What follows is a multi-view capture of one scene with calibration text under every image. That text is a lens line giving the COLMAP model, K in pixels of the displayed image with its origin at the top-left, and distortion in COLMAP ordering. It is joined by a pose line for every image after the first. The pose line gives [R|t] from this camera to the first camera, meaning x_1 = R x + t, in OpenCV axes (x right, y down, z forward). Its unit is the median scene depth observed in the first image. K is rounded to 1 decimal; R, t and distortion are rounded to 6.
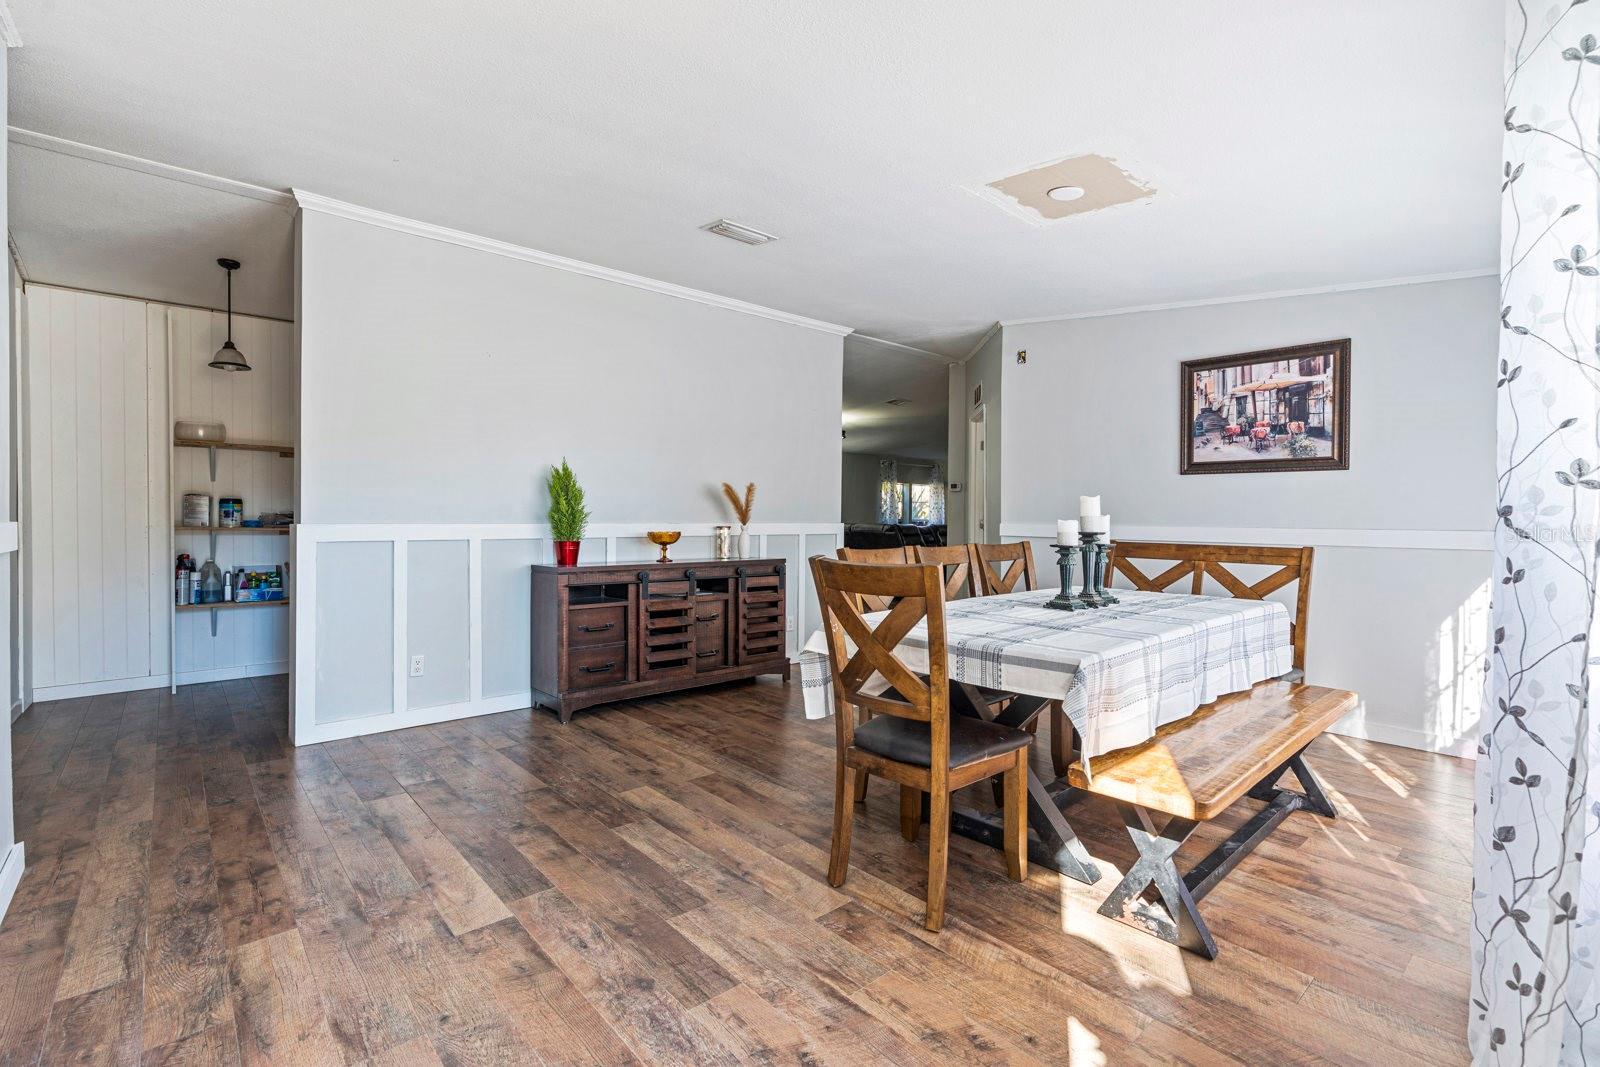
lens RADIAL K [[722.8, 0, 796.0], [0, 722.8, 527.4], [0, 0, 1]] dist [-0.009619, 0.003263]
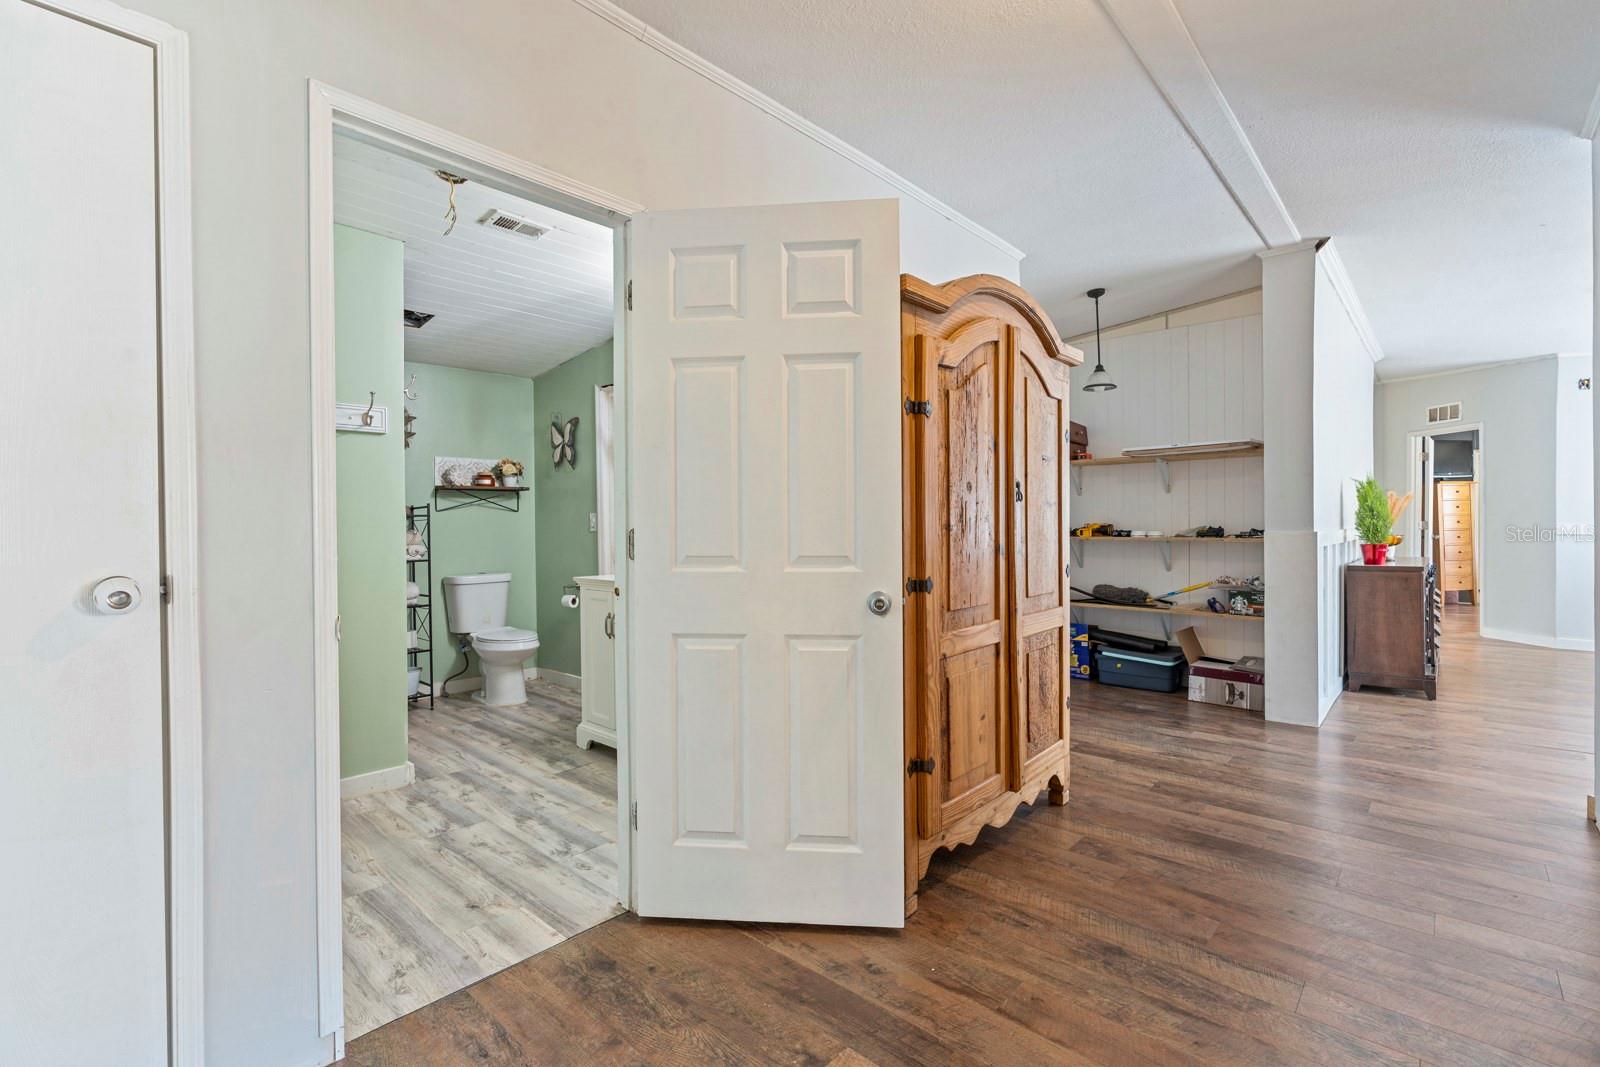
lens RADIAL K [[722.8, 0, 790.2], [0, 722.8, 526.5], [0, 0, 1]] dist [-0.009619, 0.003263]
pose [[0.994046, -0.014106, 0.108044, -1.432291], [0.014707, 0.999880, -0.004768, -0.018614], [-0.107963, 0.006328, 0.994135, -0.006183]]
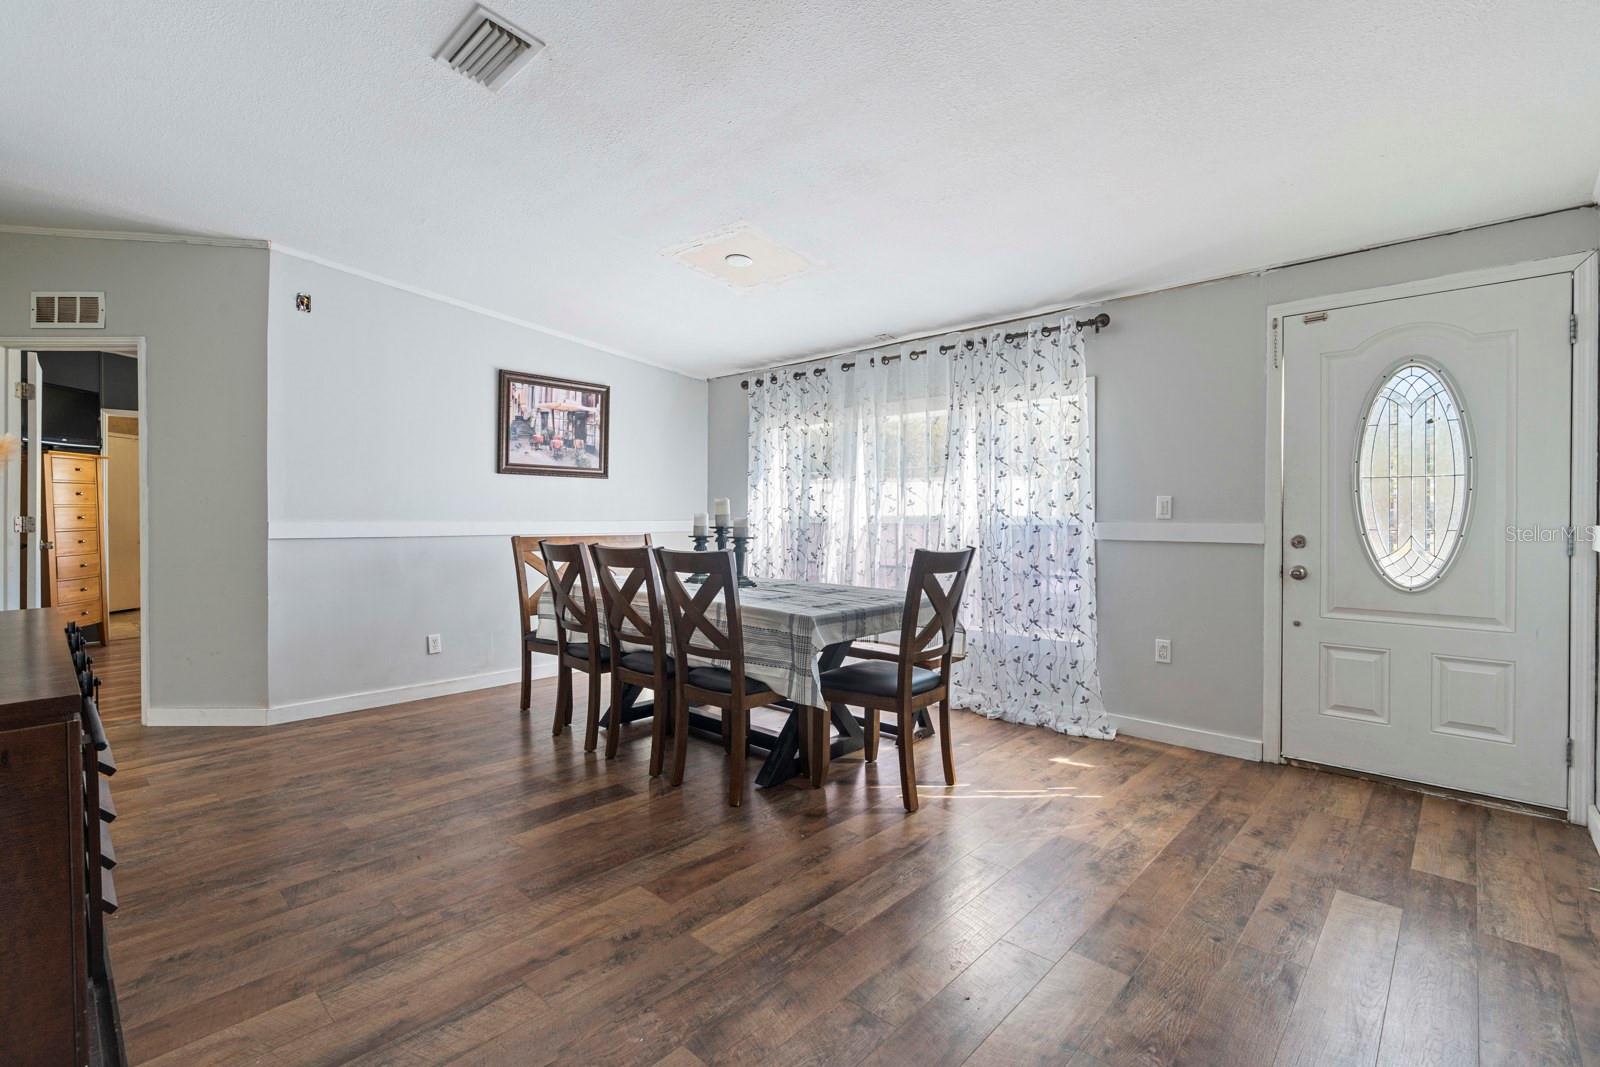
lens RADIAL K [[722.8, 0, 793.5], [0, 722.8, 521.3], [0, 0, 1]] dist [-0.009619, 0.003263]
pose [[-0.094115, -0.018767, 0.995384, -0.652089], [0.010112, 0.999753, 0.019806, -0.019942], [-0.995510, 0.011930, -0.093902, 0.734374]]
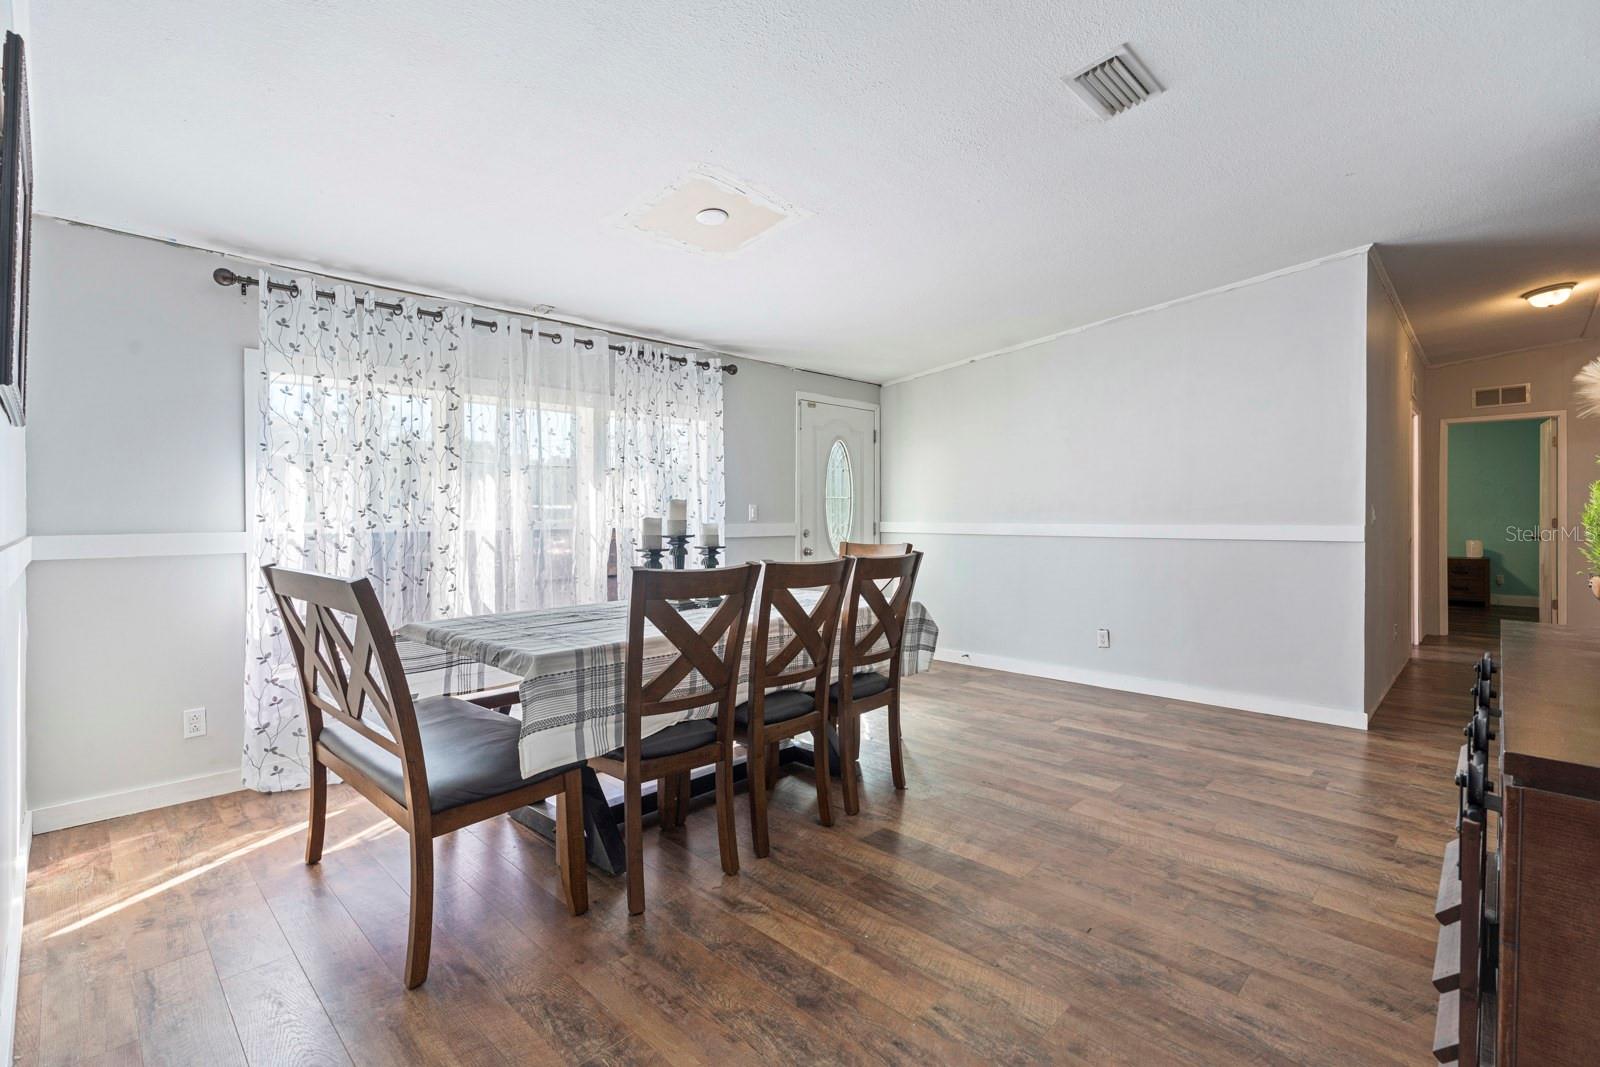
lens RADIAL K [[722.8, 0, 802.6], [0, 722.8, 521.7], [0, 0, 1]] dist [-0.009619, 0.003263]
pose [[-0.996724, -0.006235, -0.080636, 0.232527], [-0.007821, 0.999782, 0.019359, -0.024667], [0.080498, 0.019926, -0.996556, 1.490339]]
